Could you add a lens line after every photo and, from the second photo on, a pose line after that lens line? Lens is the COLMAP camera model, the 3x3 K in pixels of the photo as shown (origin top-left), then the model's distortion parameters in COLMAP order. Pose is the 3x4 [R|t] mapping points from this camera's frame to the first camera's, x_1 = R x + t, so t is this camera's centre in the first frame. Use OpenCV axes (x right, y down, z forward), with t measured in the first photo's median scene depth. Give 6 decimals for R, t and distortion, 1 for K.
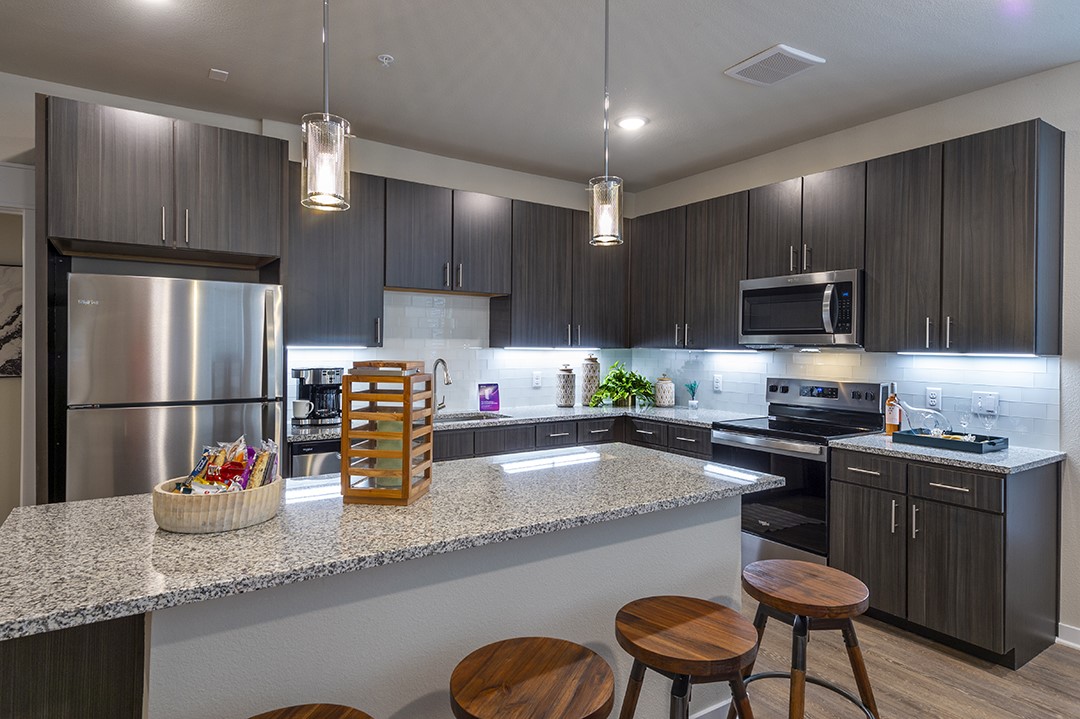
lens RADIAL K [[637.0, 0, 489.3], [0, 637.0, 335.7], [0, 0, 1]] dist [0.032330, 0.000256]
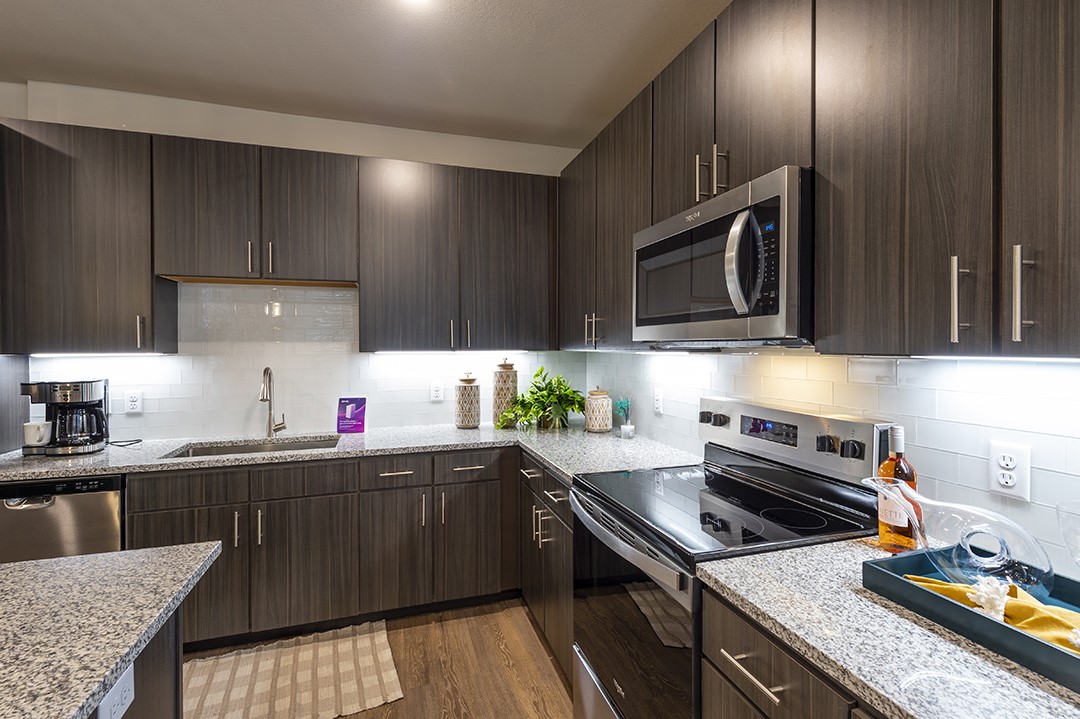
lens RADIAL K [[476.1, 0, 540.2], [0, 476.1, 343.4], [0, 0, 1]] dist [0.011968, -0.000266]
pose [[0.959028, -0.016473, -0.282832, 0.427820], [0.017627, 0.999843, 0.001537, 0.011987], [0.282762, -0.006459, 0.959168, 0.547804]]
